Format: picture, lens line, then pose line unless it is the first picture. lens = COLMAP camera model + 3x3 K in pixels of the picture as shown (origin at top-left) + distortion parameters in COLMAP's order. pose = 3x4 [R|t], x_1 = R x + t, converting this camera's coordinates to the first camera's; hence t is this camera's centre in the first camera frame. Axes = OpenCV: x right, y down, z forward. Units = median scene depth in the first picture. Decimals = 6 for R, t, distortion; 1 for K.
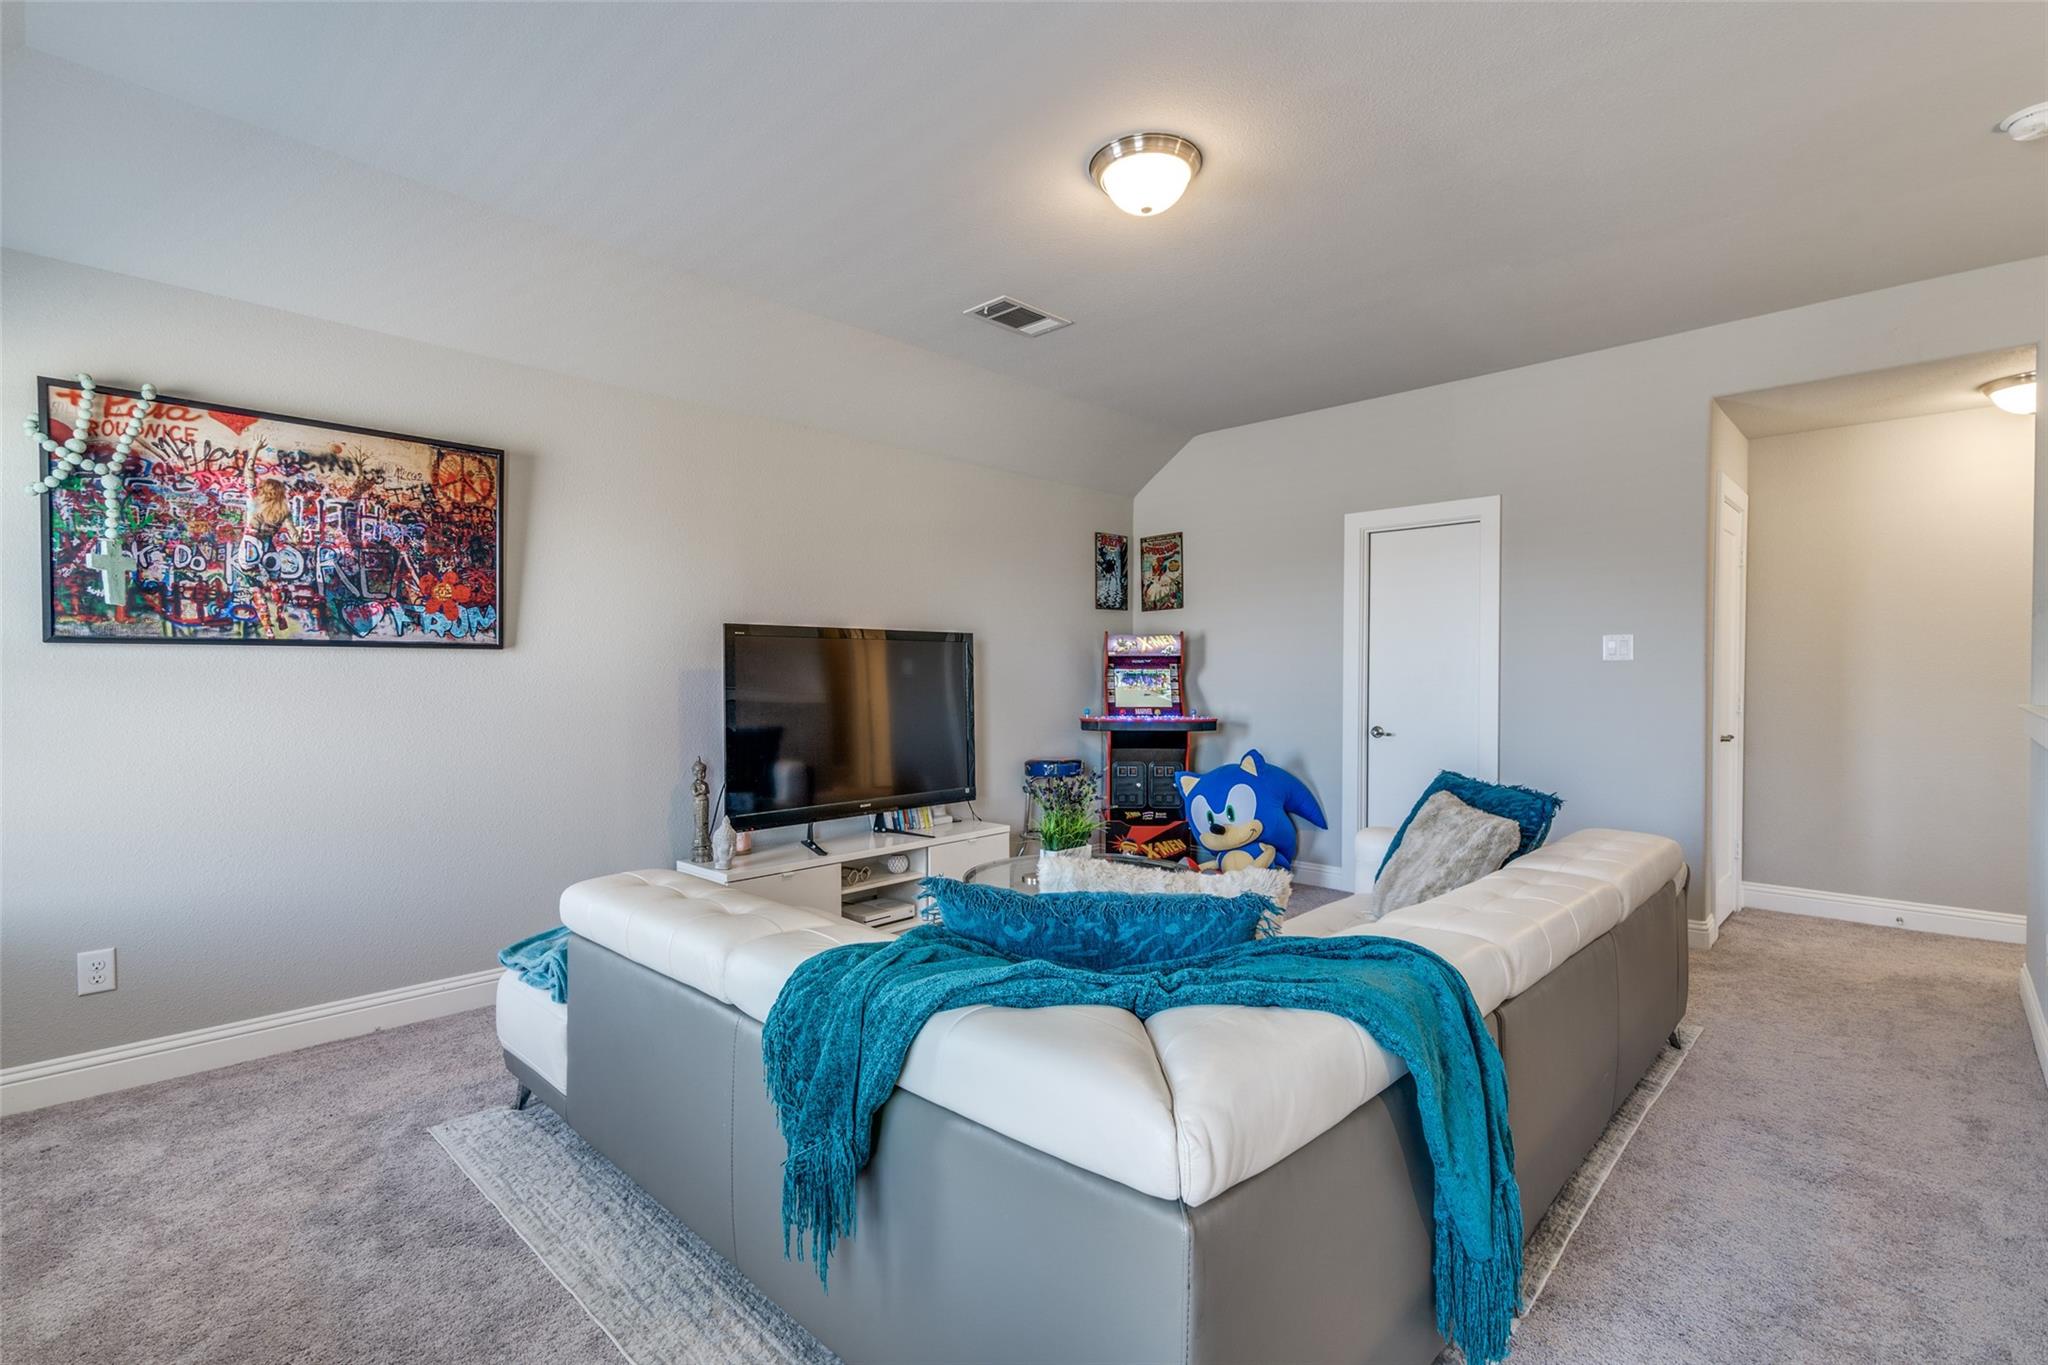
lens RADIAL K [[934.4, 0, 1007.8], [0, 934.4, 686.0], [0, 0, 1]] dist [0.005748, 0.000598]
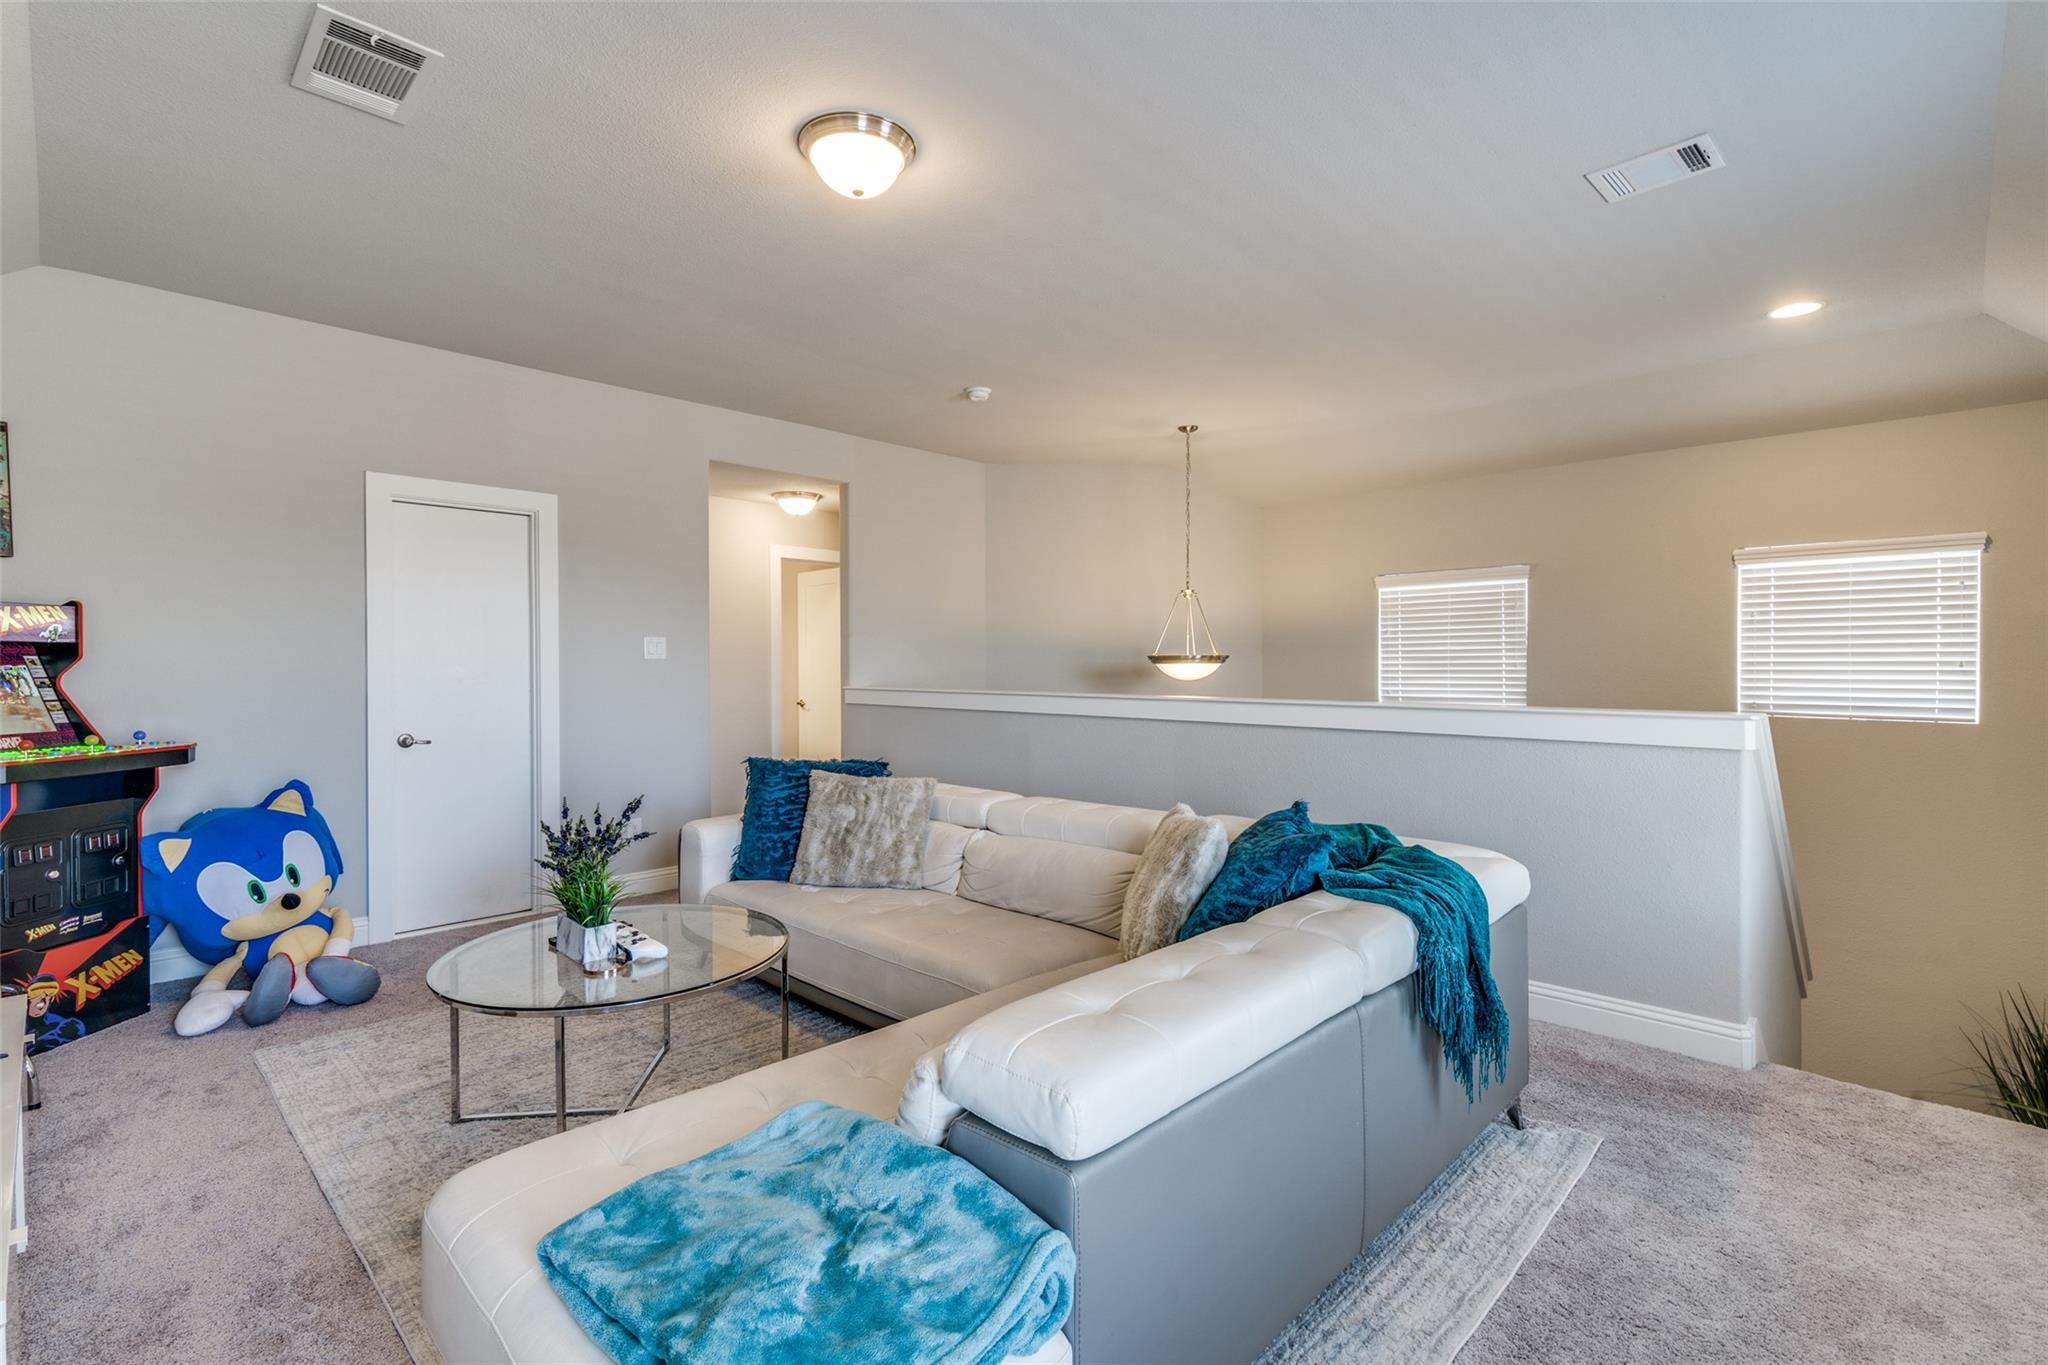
lens RADIAL K [[934.4, 0, 1007.5], [0, 934.4, 670.1], [0, 0, 1]] dist [0.005748, 0.000598]
pose [[0.008992, -0.003218, 0.999954, -0.413791], [0.016459, 0.999860, 0.003070, -0.007814], [-0.999824, 0.016431, 0.009043, 0.428881]]
